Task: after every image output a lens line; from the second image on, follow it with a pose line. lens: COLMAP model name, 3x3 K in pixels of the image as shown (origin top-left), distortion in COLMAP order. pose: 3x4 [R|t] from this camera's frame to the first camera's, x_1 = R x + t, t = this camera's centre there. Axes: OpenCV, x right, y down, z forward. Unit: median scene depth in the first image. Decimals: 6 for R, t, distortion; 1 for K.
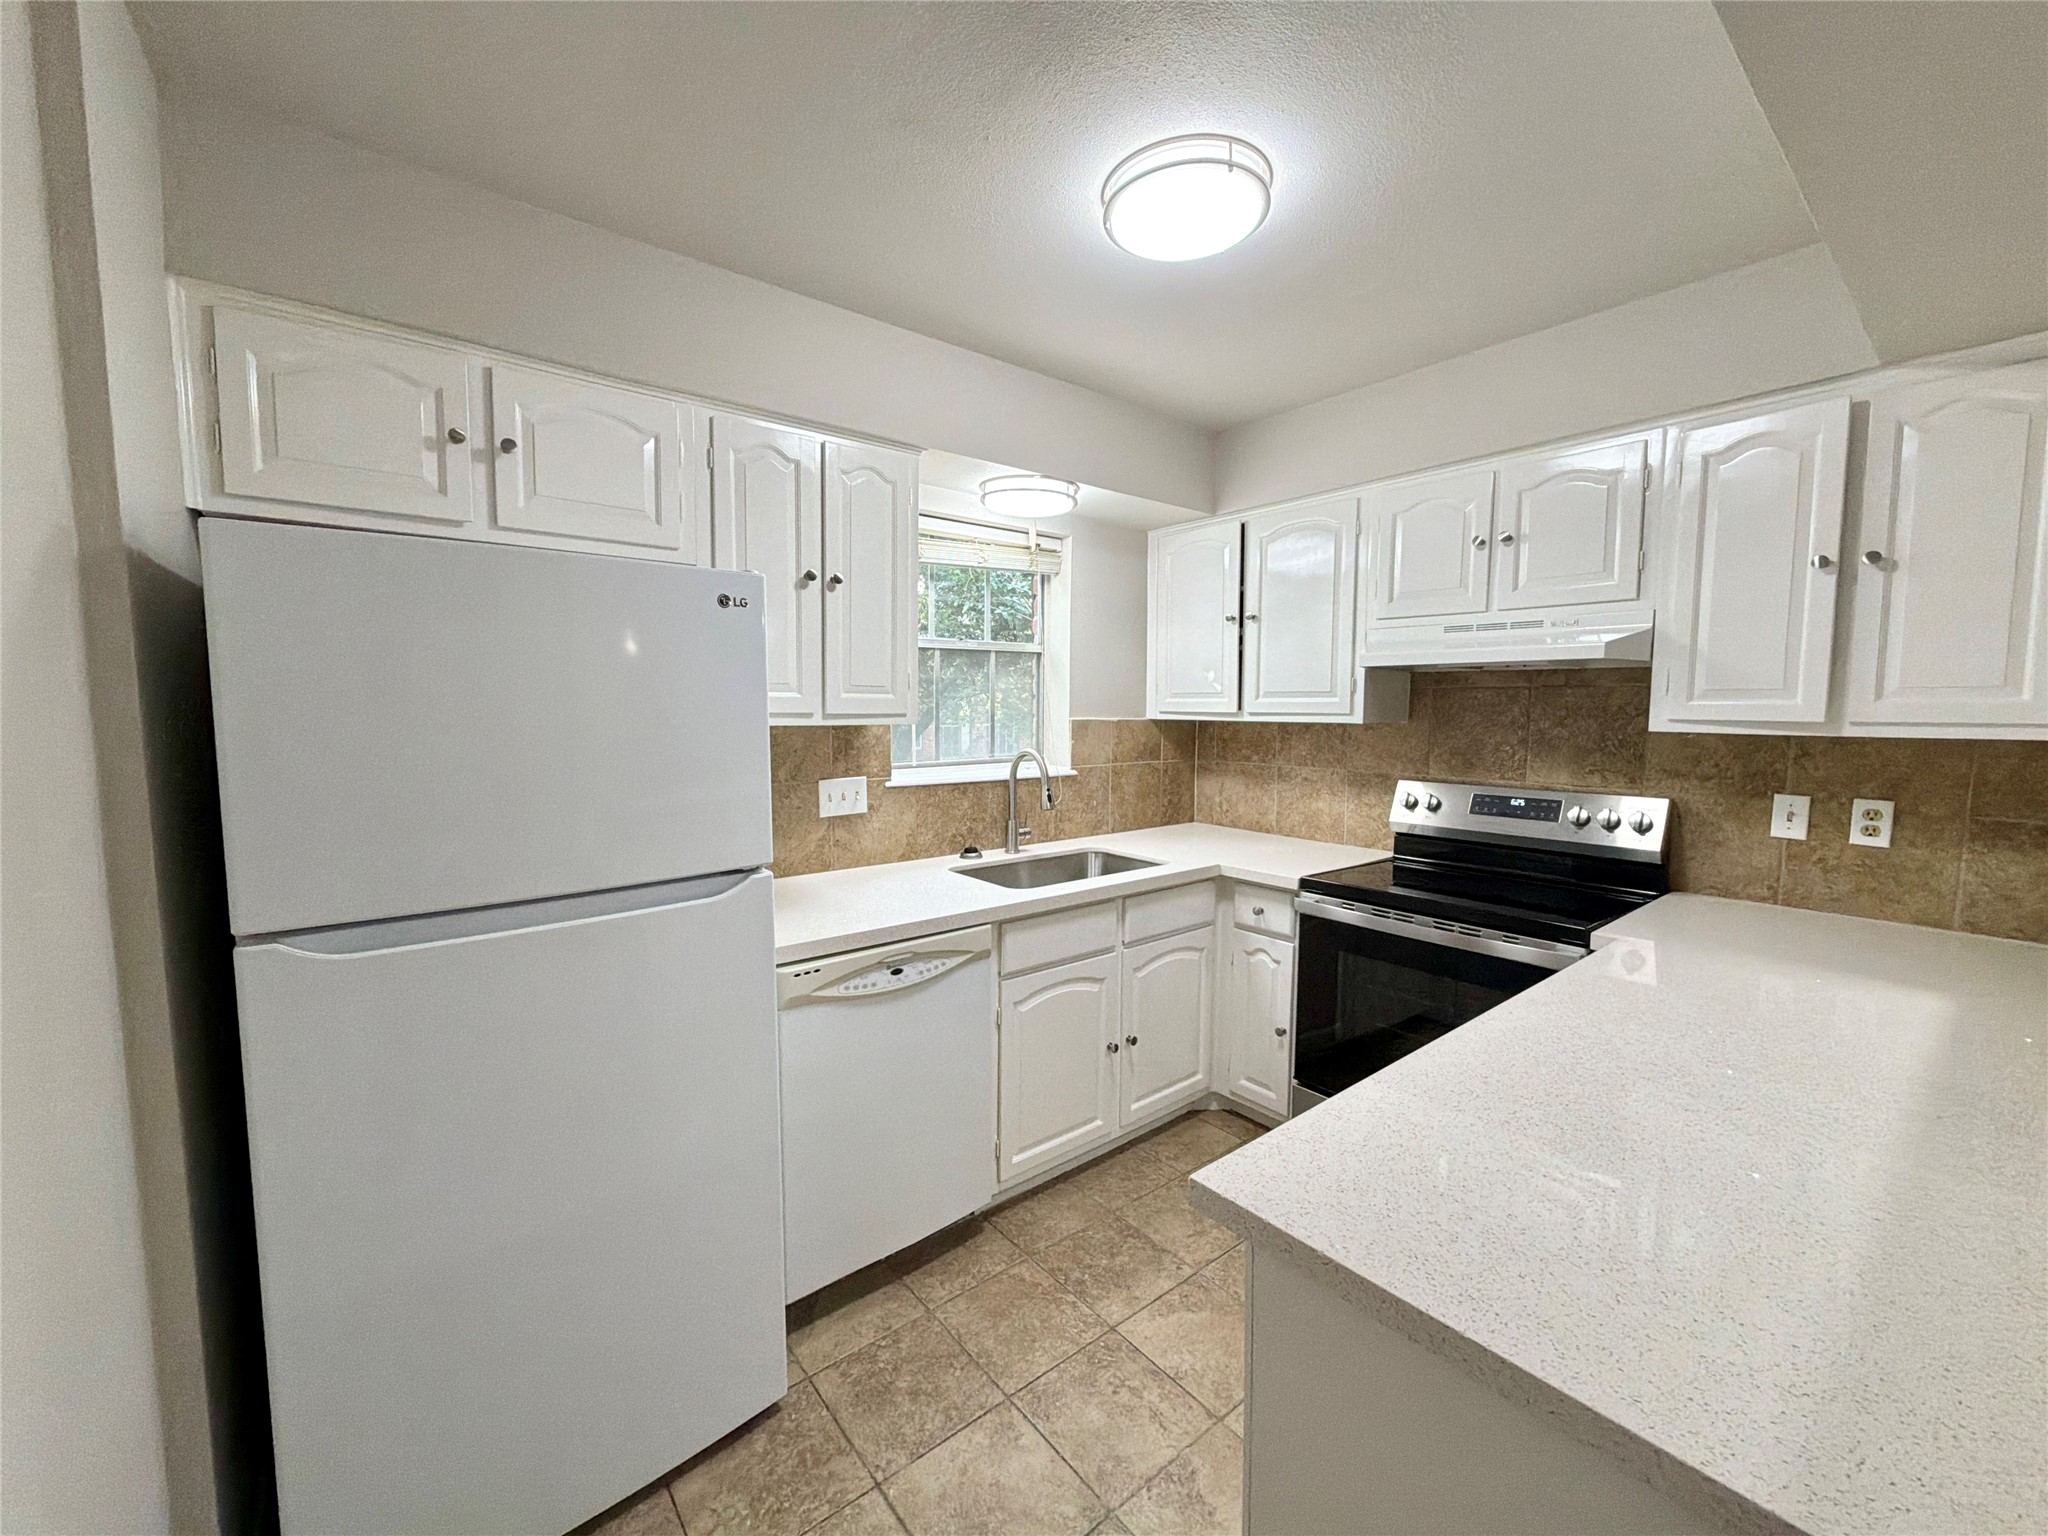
lens RADIAL K [[817.8, 0, 1023.7], [0, 817.8, 768.3], [0, 0, 1]] dist [-0.000239, -0.000145]
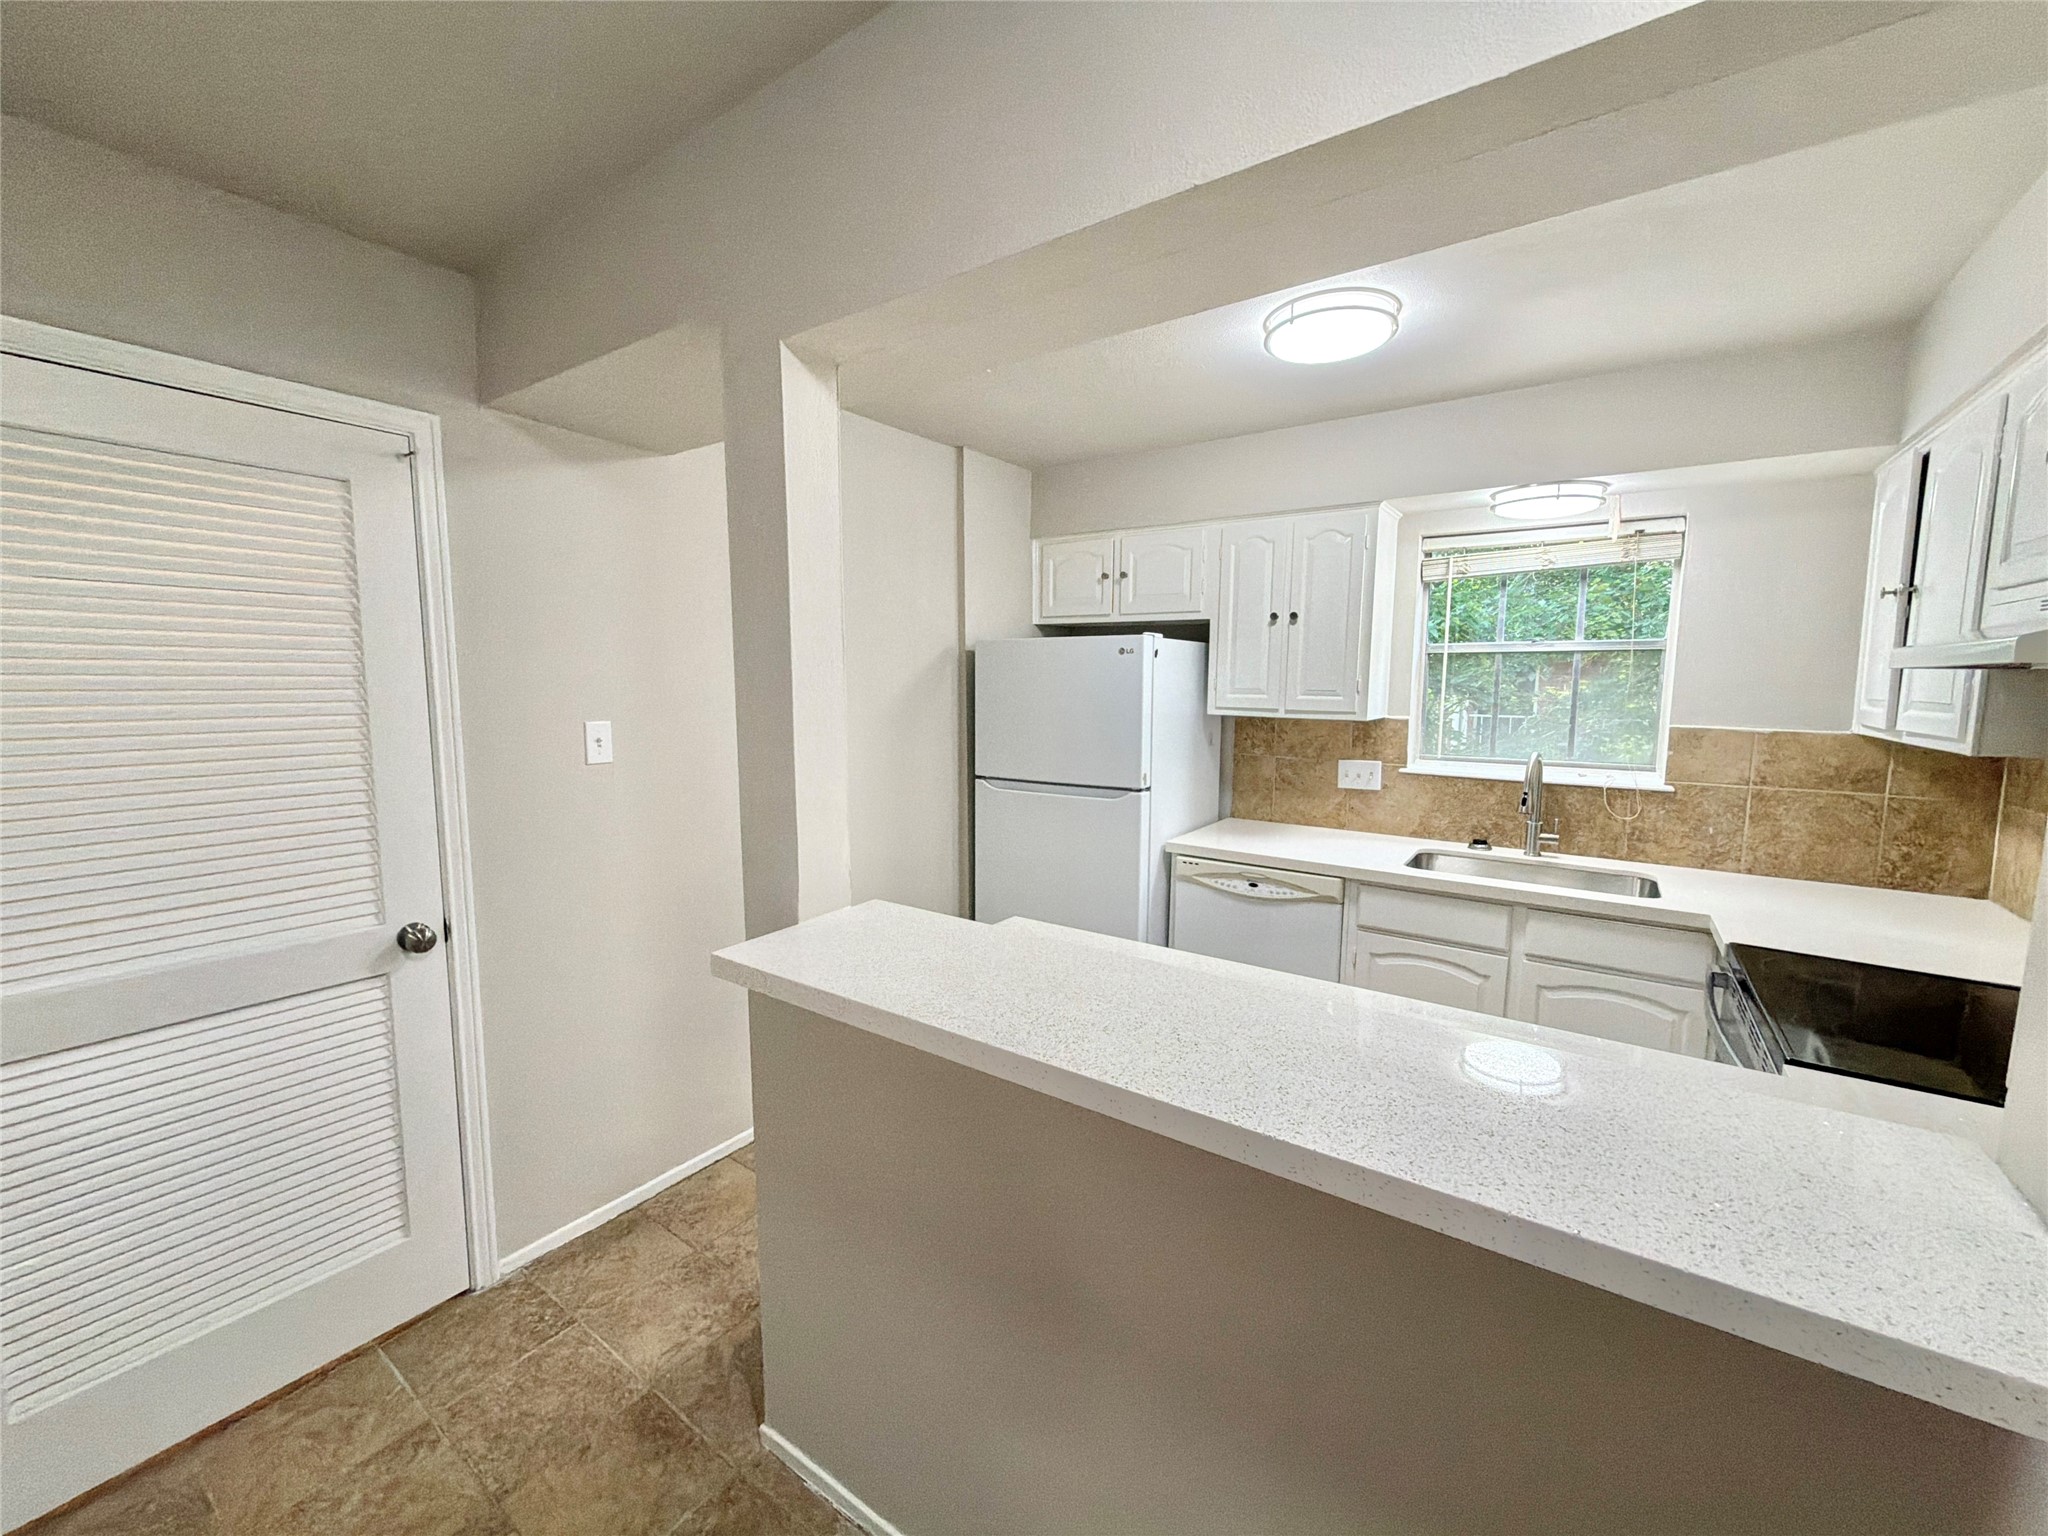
lens RADIAL K [[817.8, 0, 1020.2], [0, 817.8, 767.1], [0, 0, 1]] dist [-0.000239, -0.000145]
pose [[0.276034, 0.103141, -0.955598, 0.862576], [-0.082849, 0.993078, 0.083255, -0.040244], [0.957571, 0.056189, 0.282669, 0.125381]]
